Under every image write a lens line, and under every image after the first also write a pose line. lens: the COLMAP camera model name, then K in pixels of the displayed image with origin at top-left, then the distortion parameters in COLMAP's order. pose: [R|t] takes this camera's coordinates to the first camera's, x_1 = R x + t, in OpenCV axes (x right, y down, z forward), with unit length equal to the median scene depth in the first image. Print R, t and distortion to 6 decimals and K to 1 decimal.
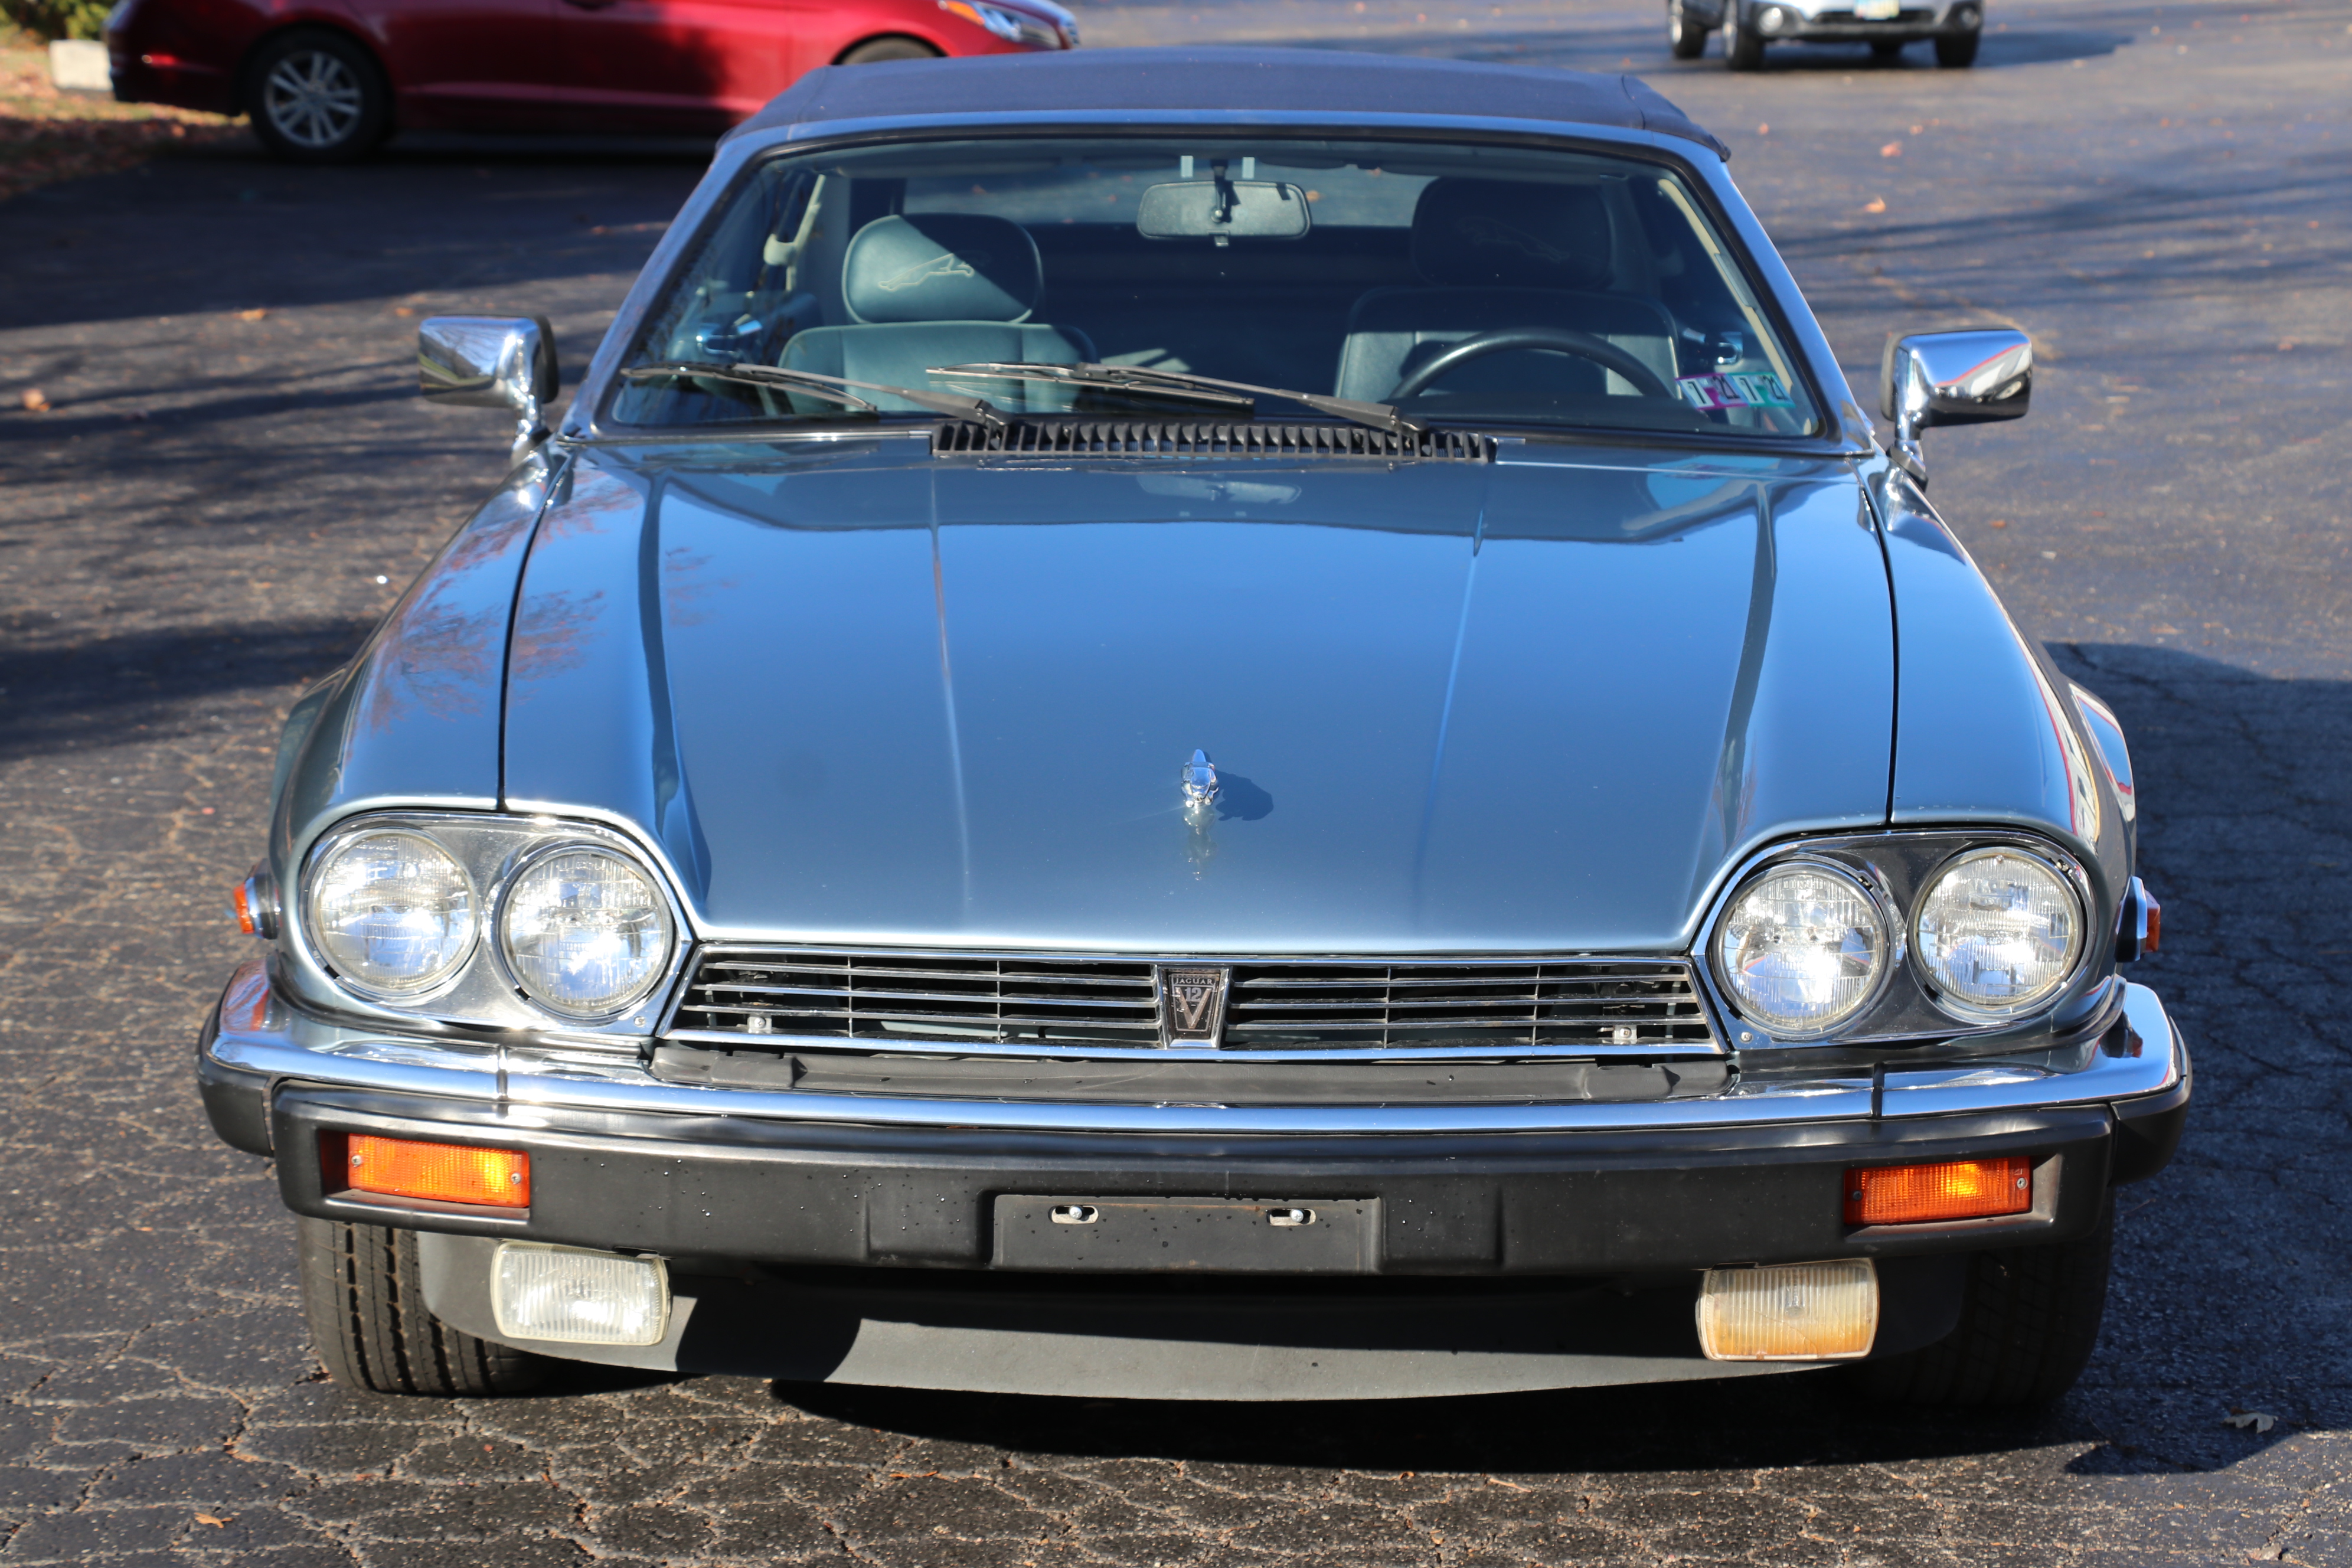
lens RADIAL K [[5929.0, 0, 1174.3], [0, 5929.0, 785.1], [0, 0, 1]] dist [0.537686, 0.000000]
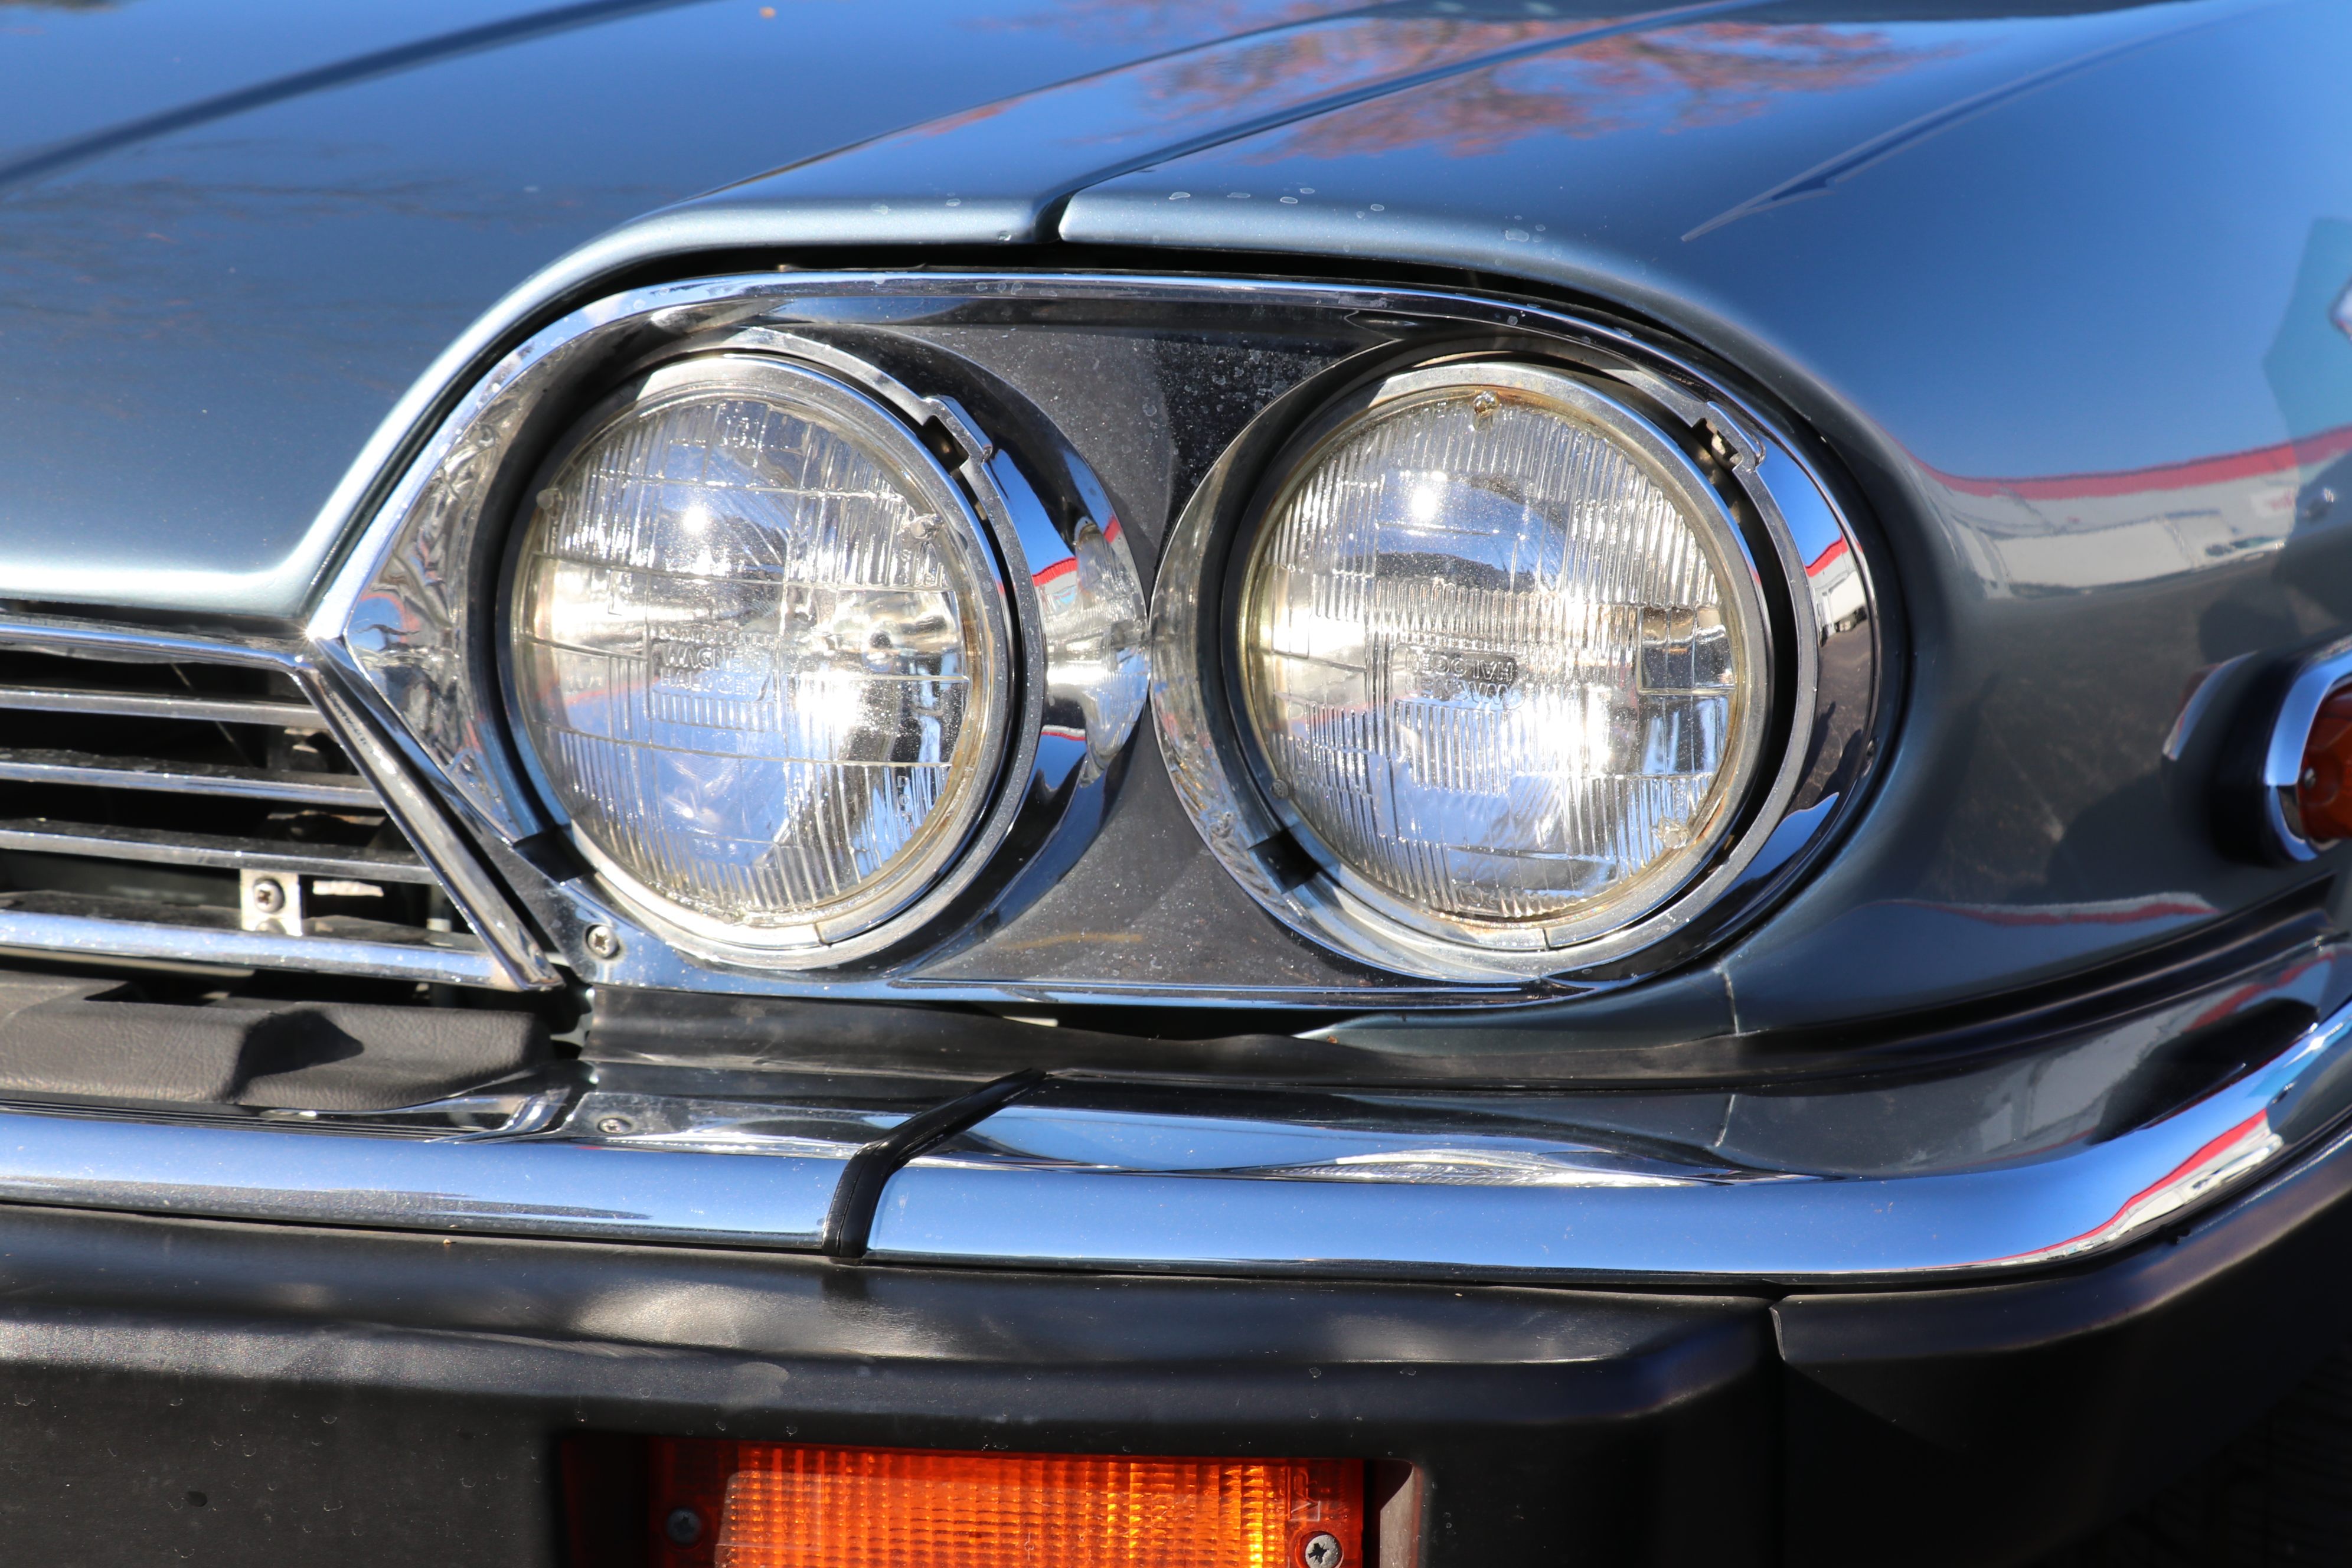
lens RADIAL K [[3859.7, 0, 1176.0], [0, 3859.7, 785.5], [0, 0, 1]] dist [0.194494, 0.000000]
pose [[0.897956, 0.060552, -0.435900, 0.207994], [-0.081516, 0.996234, -0.029533, 0.037548], [0.432470, 0.062053, 0.899510, 0.831174]]
